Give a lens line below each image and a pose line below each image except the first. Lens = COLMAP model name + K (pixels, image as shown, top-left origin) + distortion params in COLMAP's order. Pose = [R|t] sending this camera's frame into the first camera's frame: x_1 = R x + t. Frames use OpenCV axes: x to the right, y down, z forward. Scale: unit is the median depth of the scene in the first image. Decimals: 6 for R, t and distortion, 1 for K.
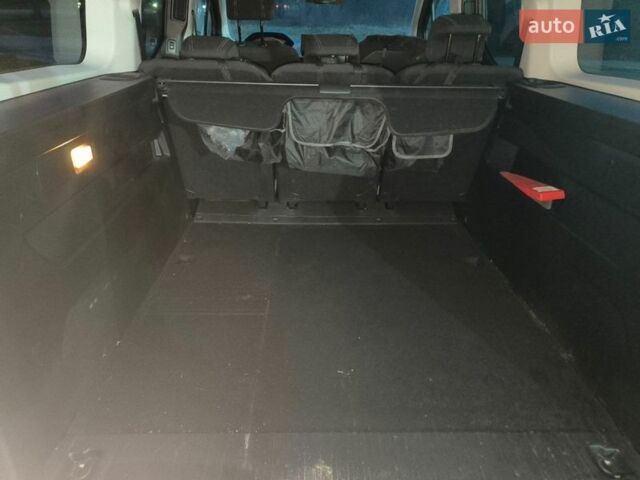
lens RADIAL K [[442.6, 0, 320.0], [0, 442.6, 240.0], [0, 0, 1]] dist [0.002231, -0.001131]
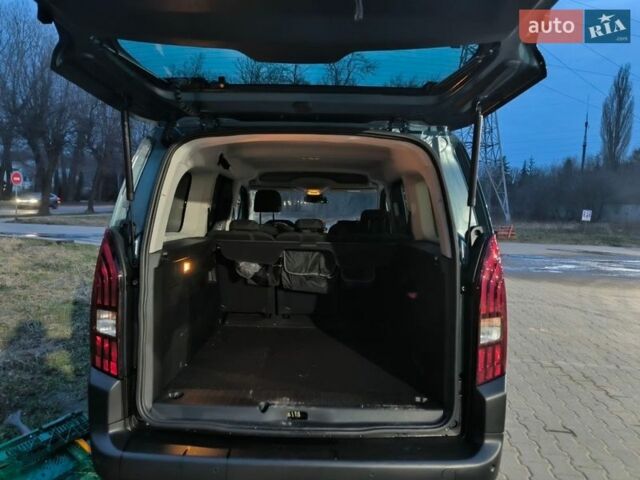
lens RADIAL K [[442.6, 0, 320.0], [0, 442.6, 240.0], [0, 0, 1]] dist [0.002231, -0.001131]
pose [[0.999547, -0.001063, -0.030088, 0.131227], [-0.010766, 0.920672, -0.390189, 0.355451], [0.028116, 0.390336, 0.920243, -0.699604]]
